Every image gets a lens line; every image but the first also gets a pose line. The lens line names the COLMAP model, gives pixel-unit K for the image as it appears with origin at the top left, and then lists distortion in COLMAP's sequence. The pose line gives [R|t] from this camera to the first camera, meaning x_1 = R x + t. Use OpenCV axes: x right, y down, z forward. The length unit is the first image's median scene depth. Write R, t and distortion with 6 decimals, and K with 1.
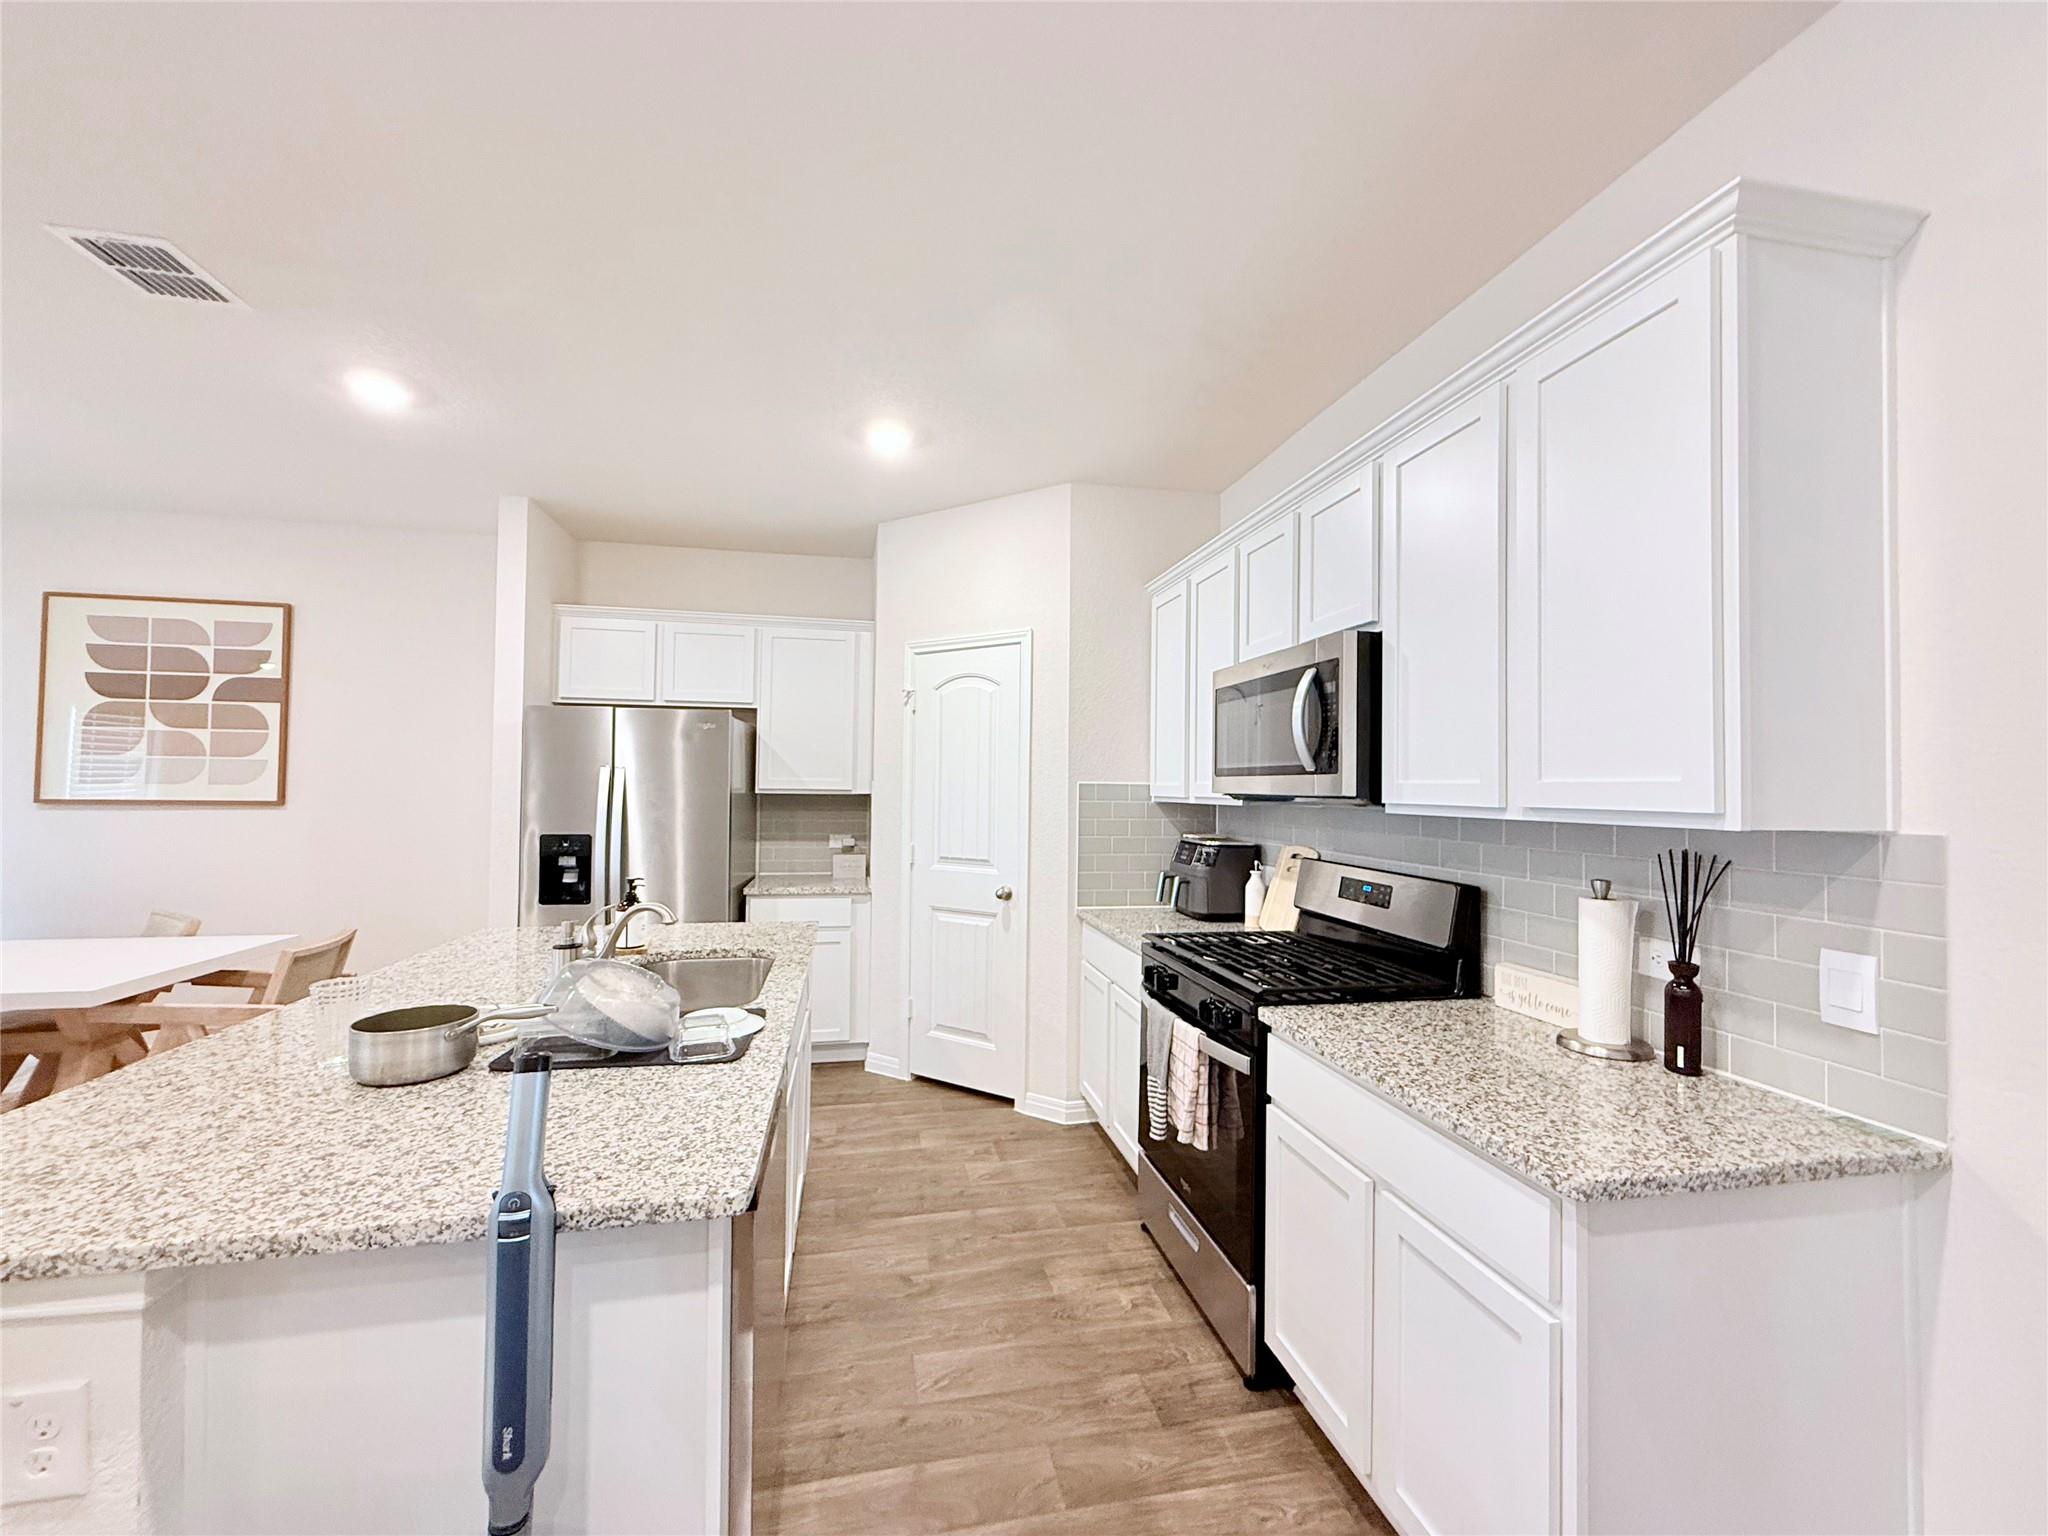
lens RADIAL K [[817.7, 0, 1023.2], [0, 817.7, 767.4], [0, 0, 1]] dist [-0.001268, 0.000646]
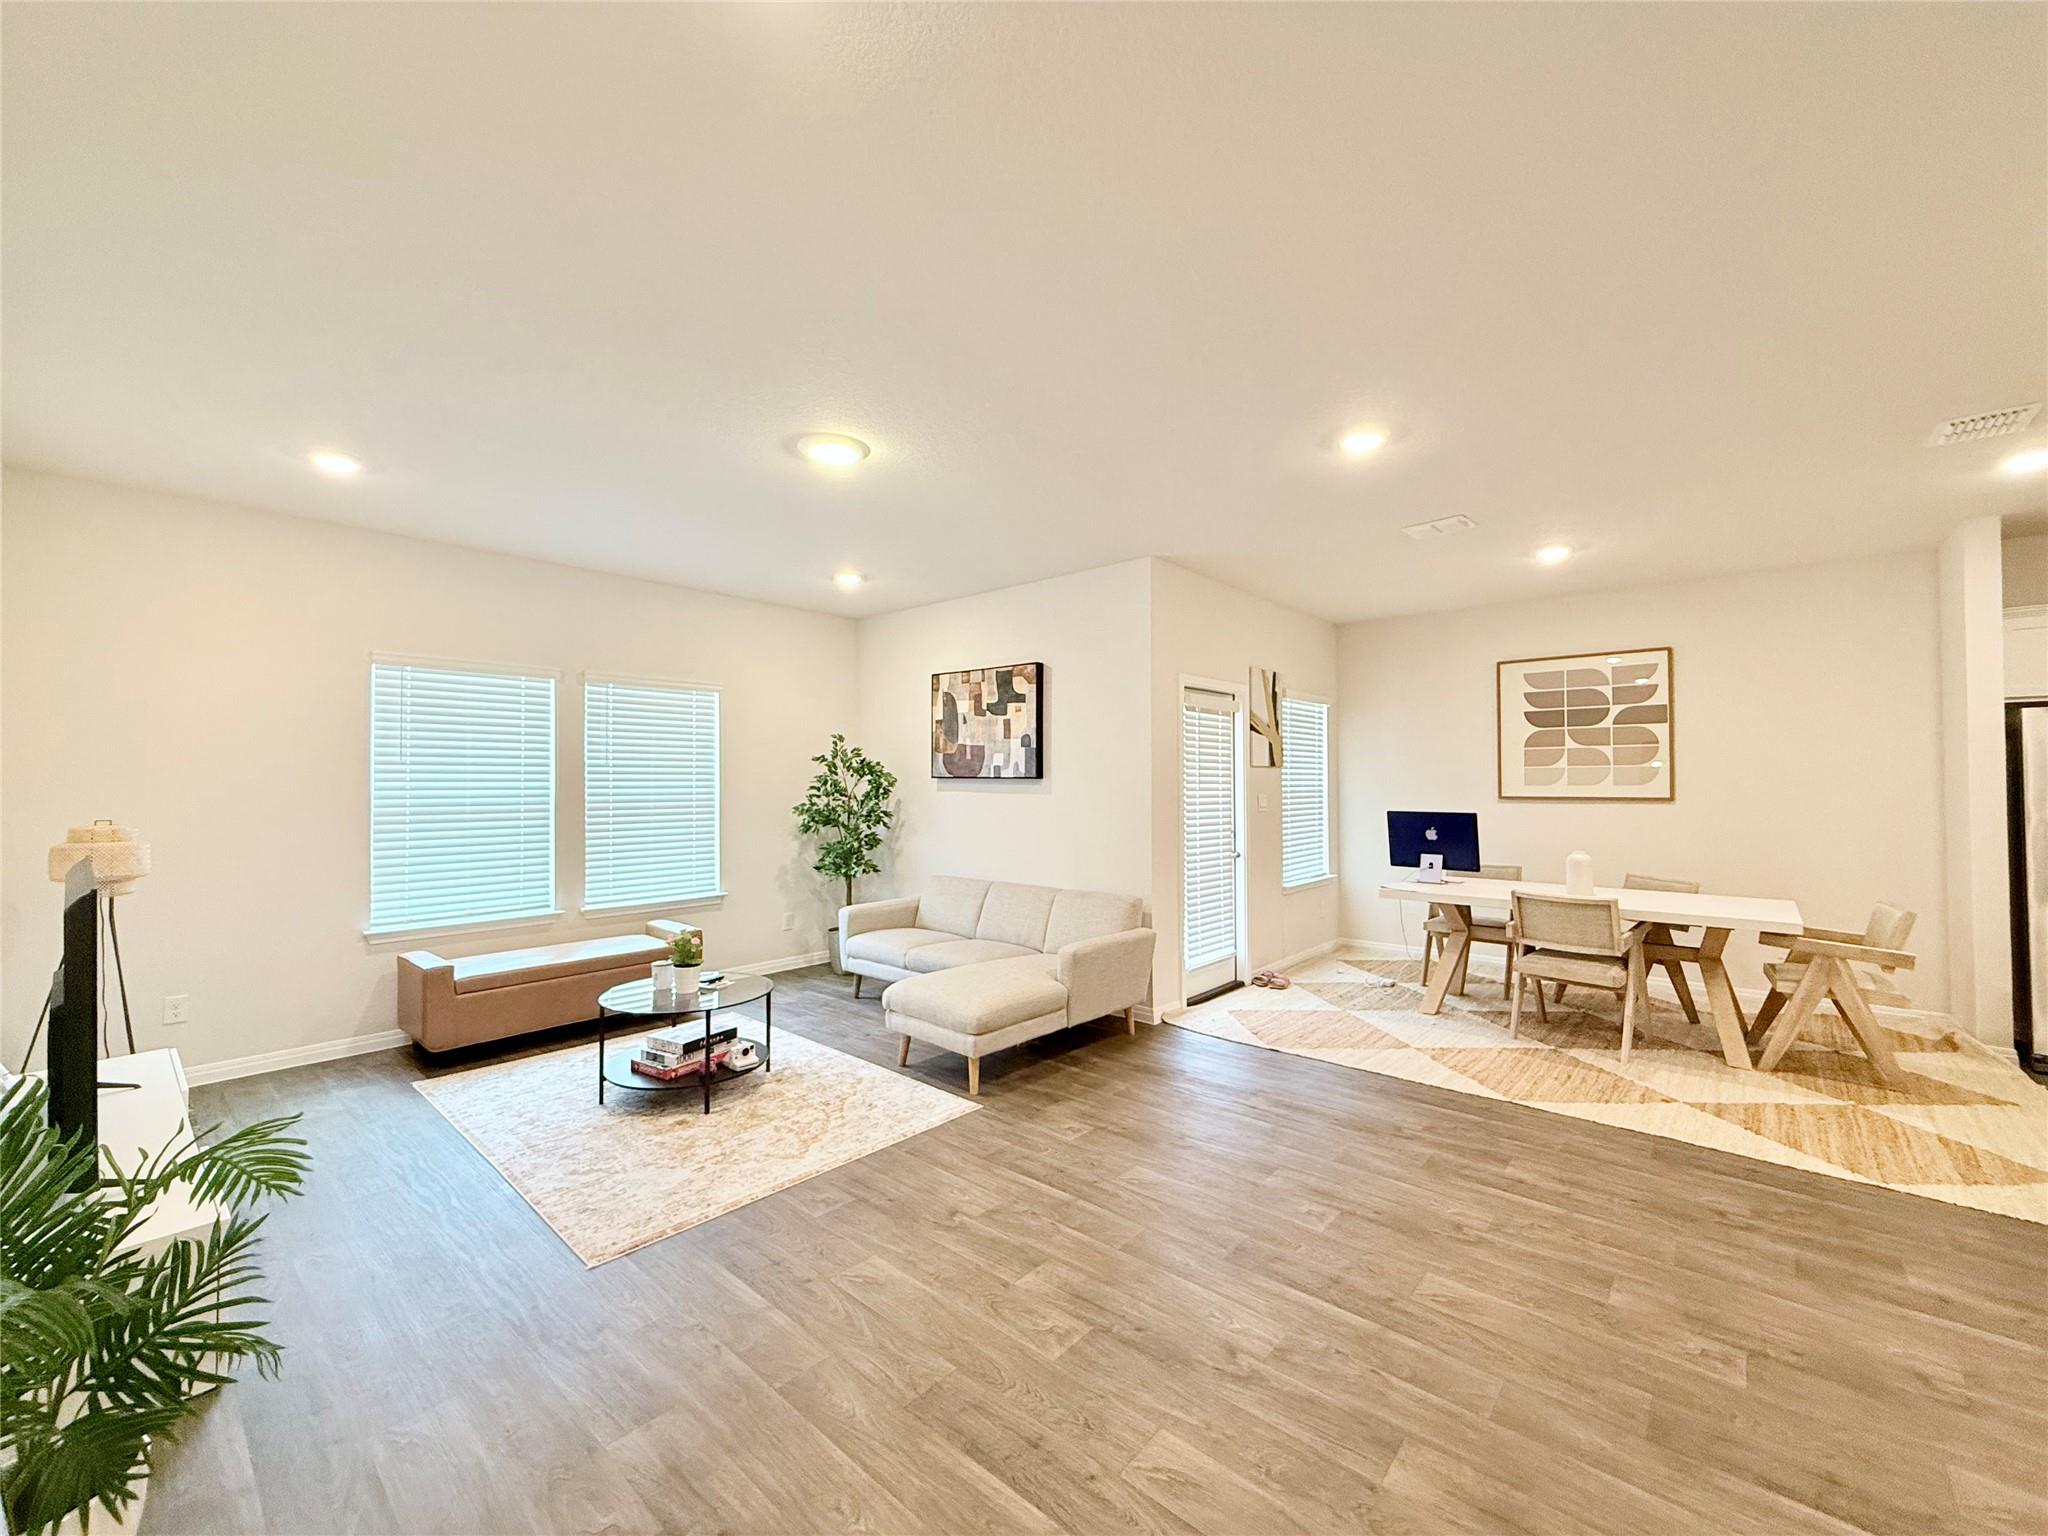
lens RADIAL K [[817.7, 0, 1020.9], [0, 817.7, 768.7], [0, 0, 1]] dist [-0.001268, 0.000646]
pose [[0.596918, -0.027539, -0.801829, -0.563408], [0.029692, 0.999484, -0.012224, -0.023631], [0.801752, -0.016511, 0.597428, -0.727982]]
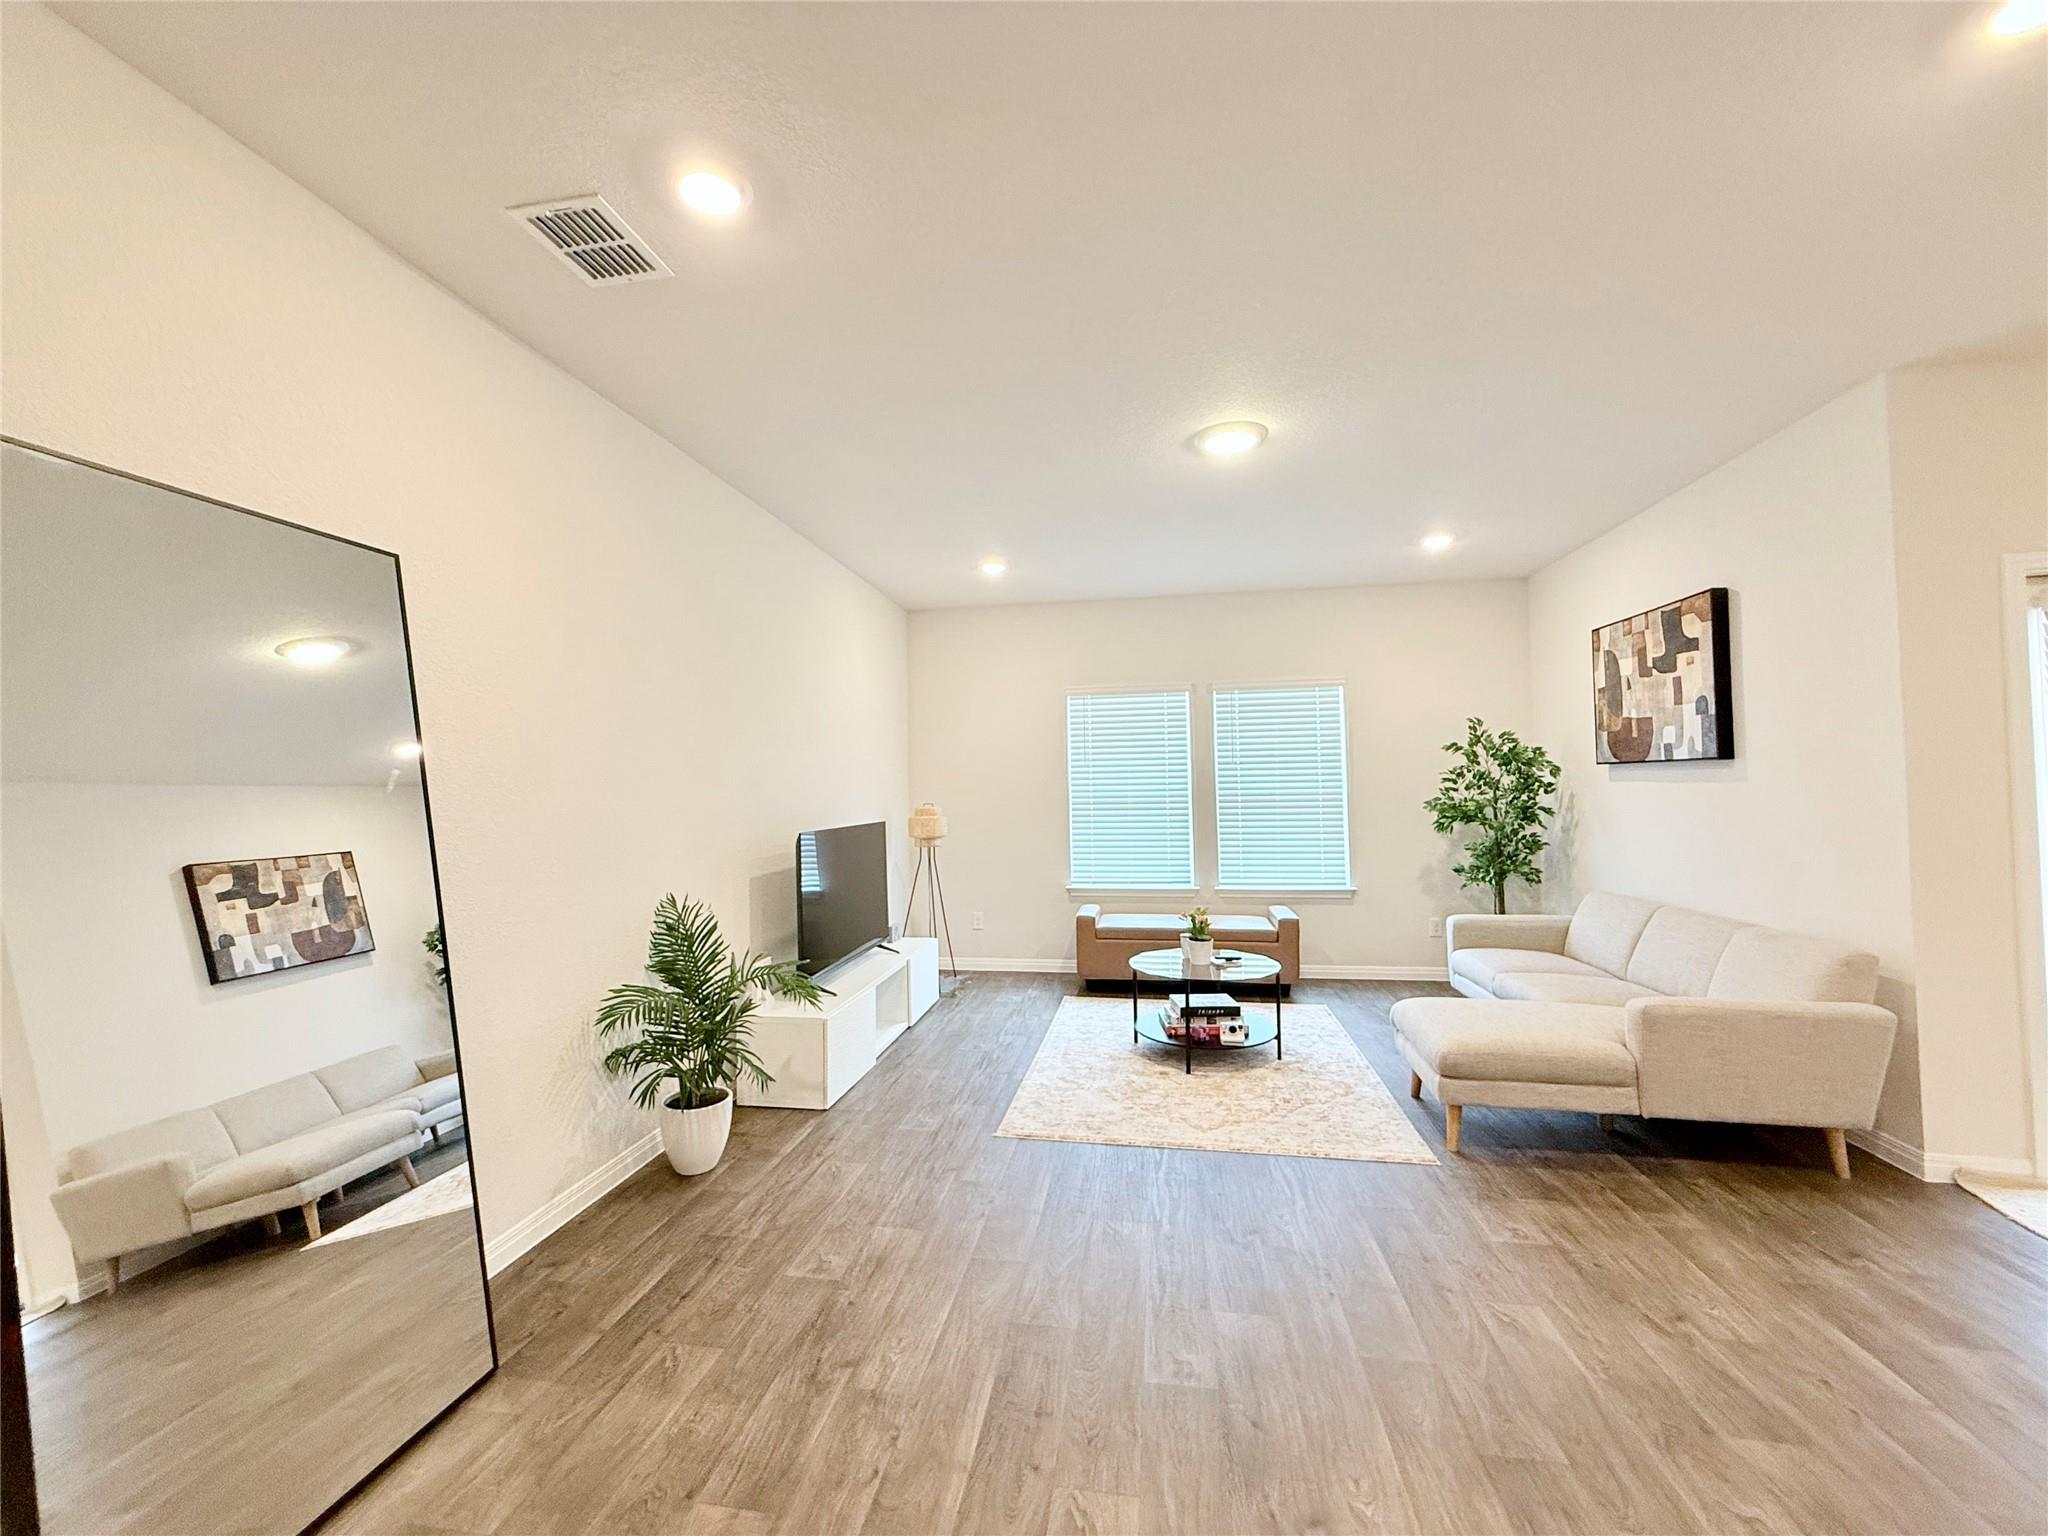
lens RADIAL K [[817.7, 0, 1021.0], [0, 817.7, 769.1], [0, 0, 1]] dist [-0.001268, 0.000646]
pose [[-0.364851, -0.034656, -0.930421, -0.485935], [0.033024, 0.998197, -0.050131, 0.011684], [0.930480, -0.049017, -0.363049, -0.247182]]
